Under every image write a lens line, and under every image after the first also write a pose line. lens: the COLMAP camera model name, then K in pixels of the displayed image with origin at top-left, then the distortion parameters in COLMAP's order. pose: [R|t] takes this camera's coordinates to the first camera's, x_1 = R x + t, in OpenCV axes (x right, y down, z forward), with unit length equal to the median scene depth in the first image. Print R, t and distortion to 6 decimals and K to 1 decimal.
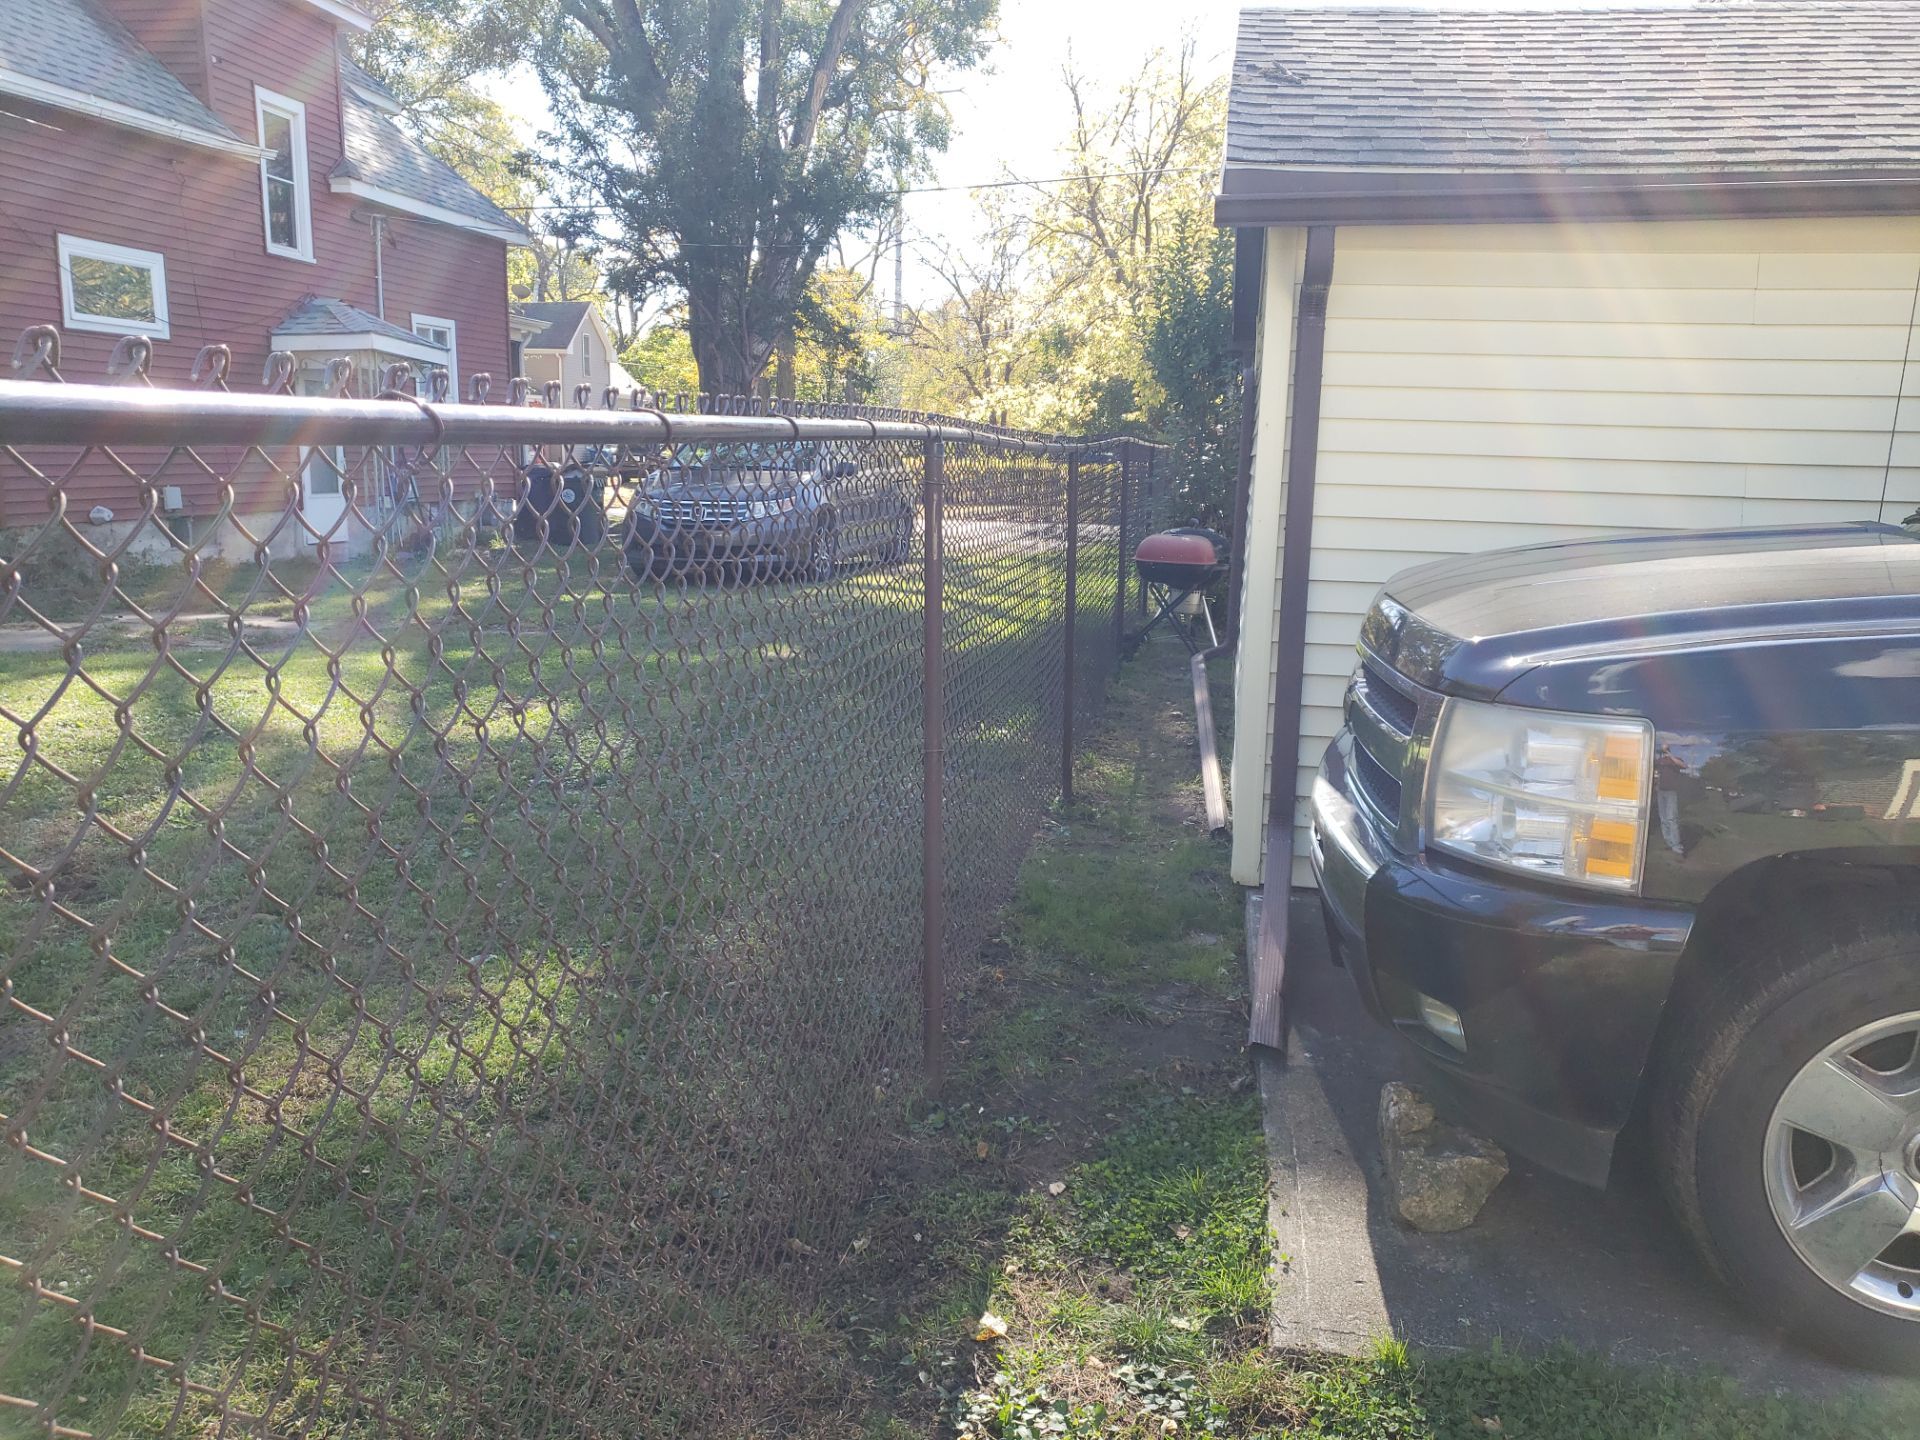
lens RADIAL K [[1569.8, 0, 960.0], [0, 1569.8, 720.0], [0, 0, 1]] dist [0.016134, 0.022702]
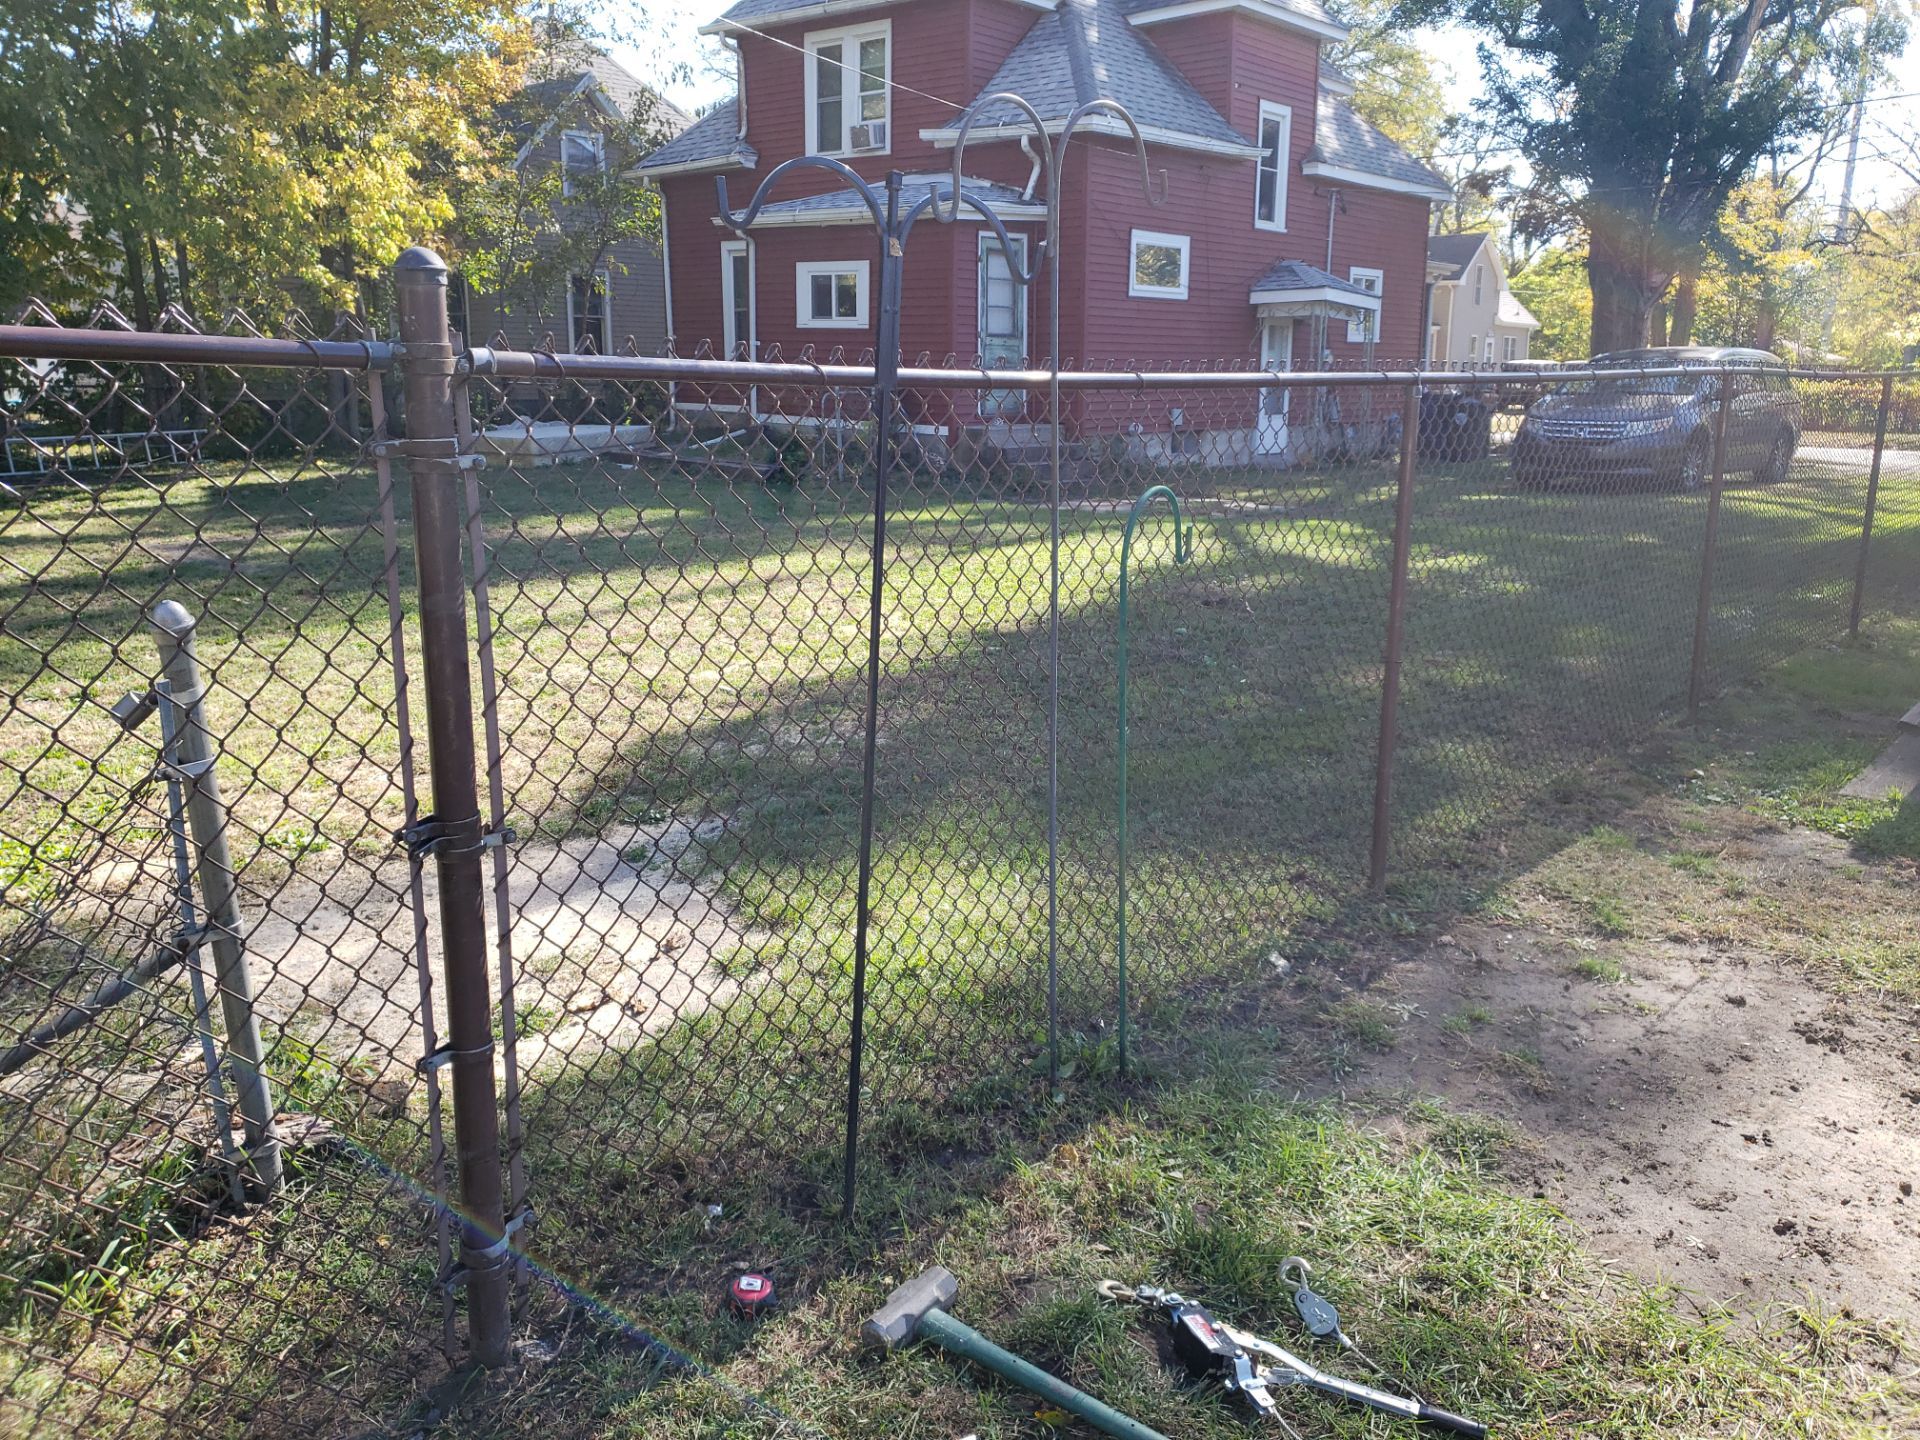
lens RADIAL K [[1569.8, 0, 960.0], [0, 1569.8, 720.0], [0, 0, 1]] dist [0.016134, 0.022702]
pose [[0.862773, 0.104963, -0.494576, 0.026392], [-0.083243, 0.994354, 0.065815, 0.029911], [0.498691, -0.015613, 0.866639, -0.175091]]
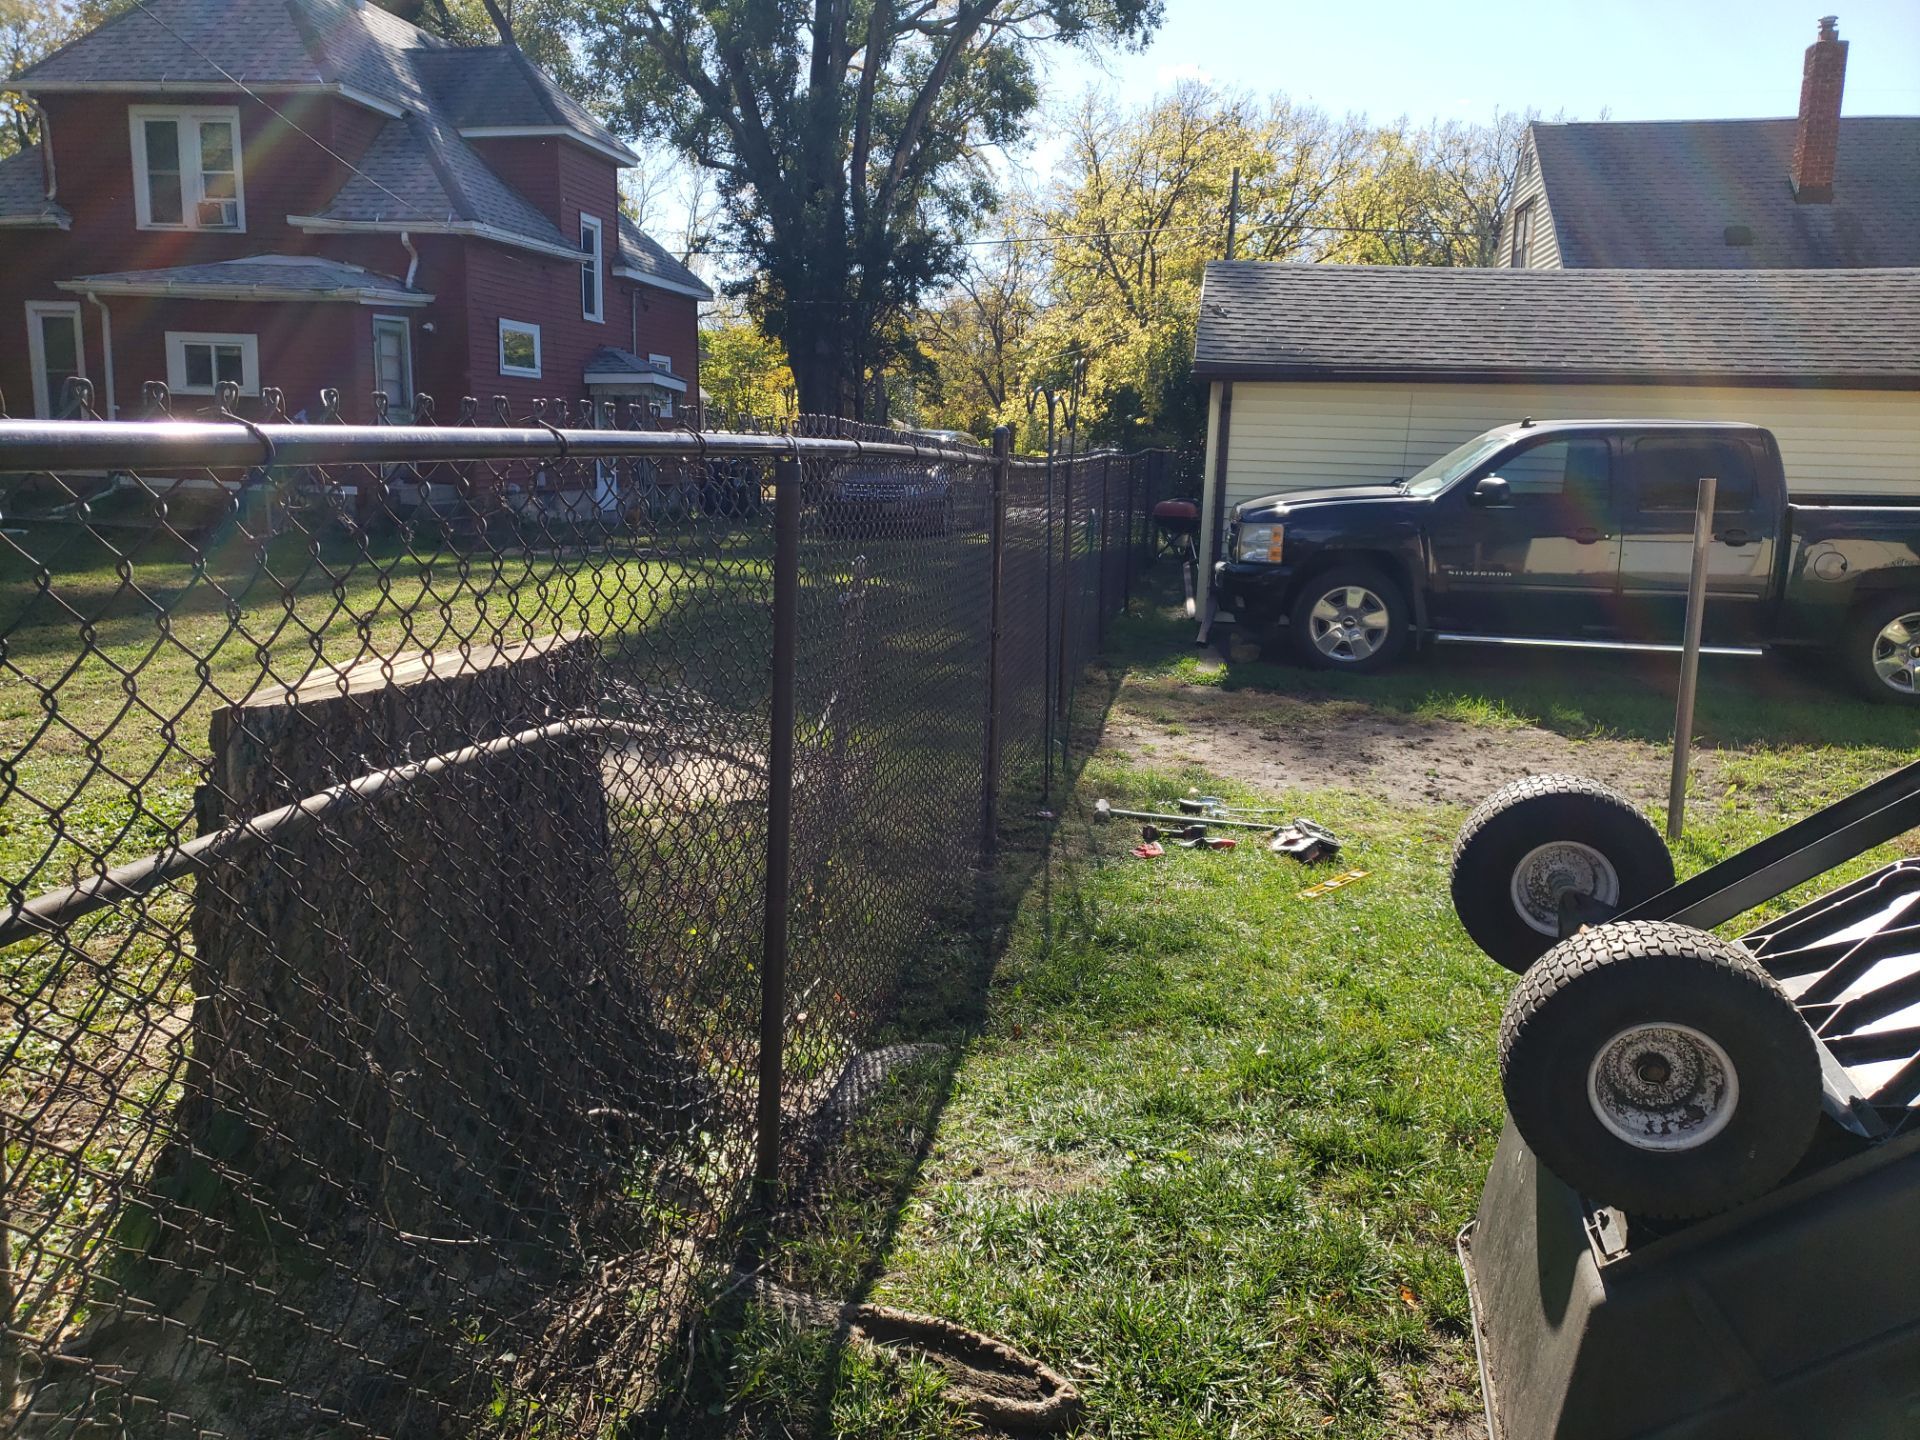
lens RADIAL K [[1522.0, 0, 1029.7], [0, 1522.0, 695.6], [0, 0, 1]] dist [-0.000611, 0.007804]
pose [[0.999164, 0.002803, 0.040777, -0.045130], [-0.002511, 0.999971, -0.007217, 0.052096], [-0.040796, 0.007108, 0.999142, -0.327037]]
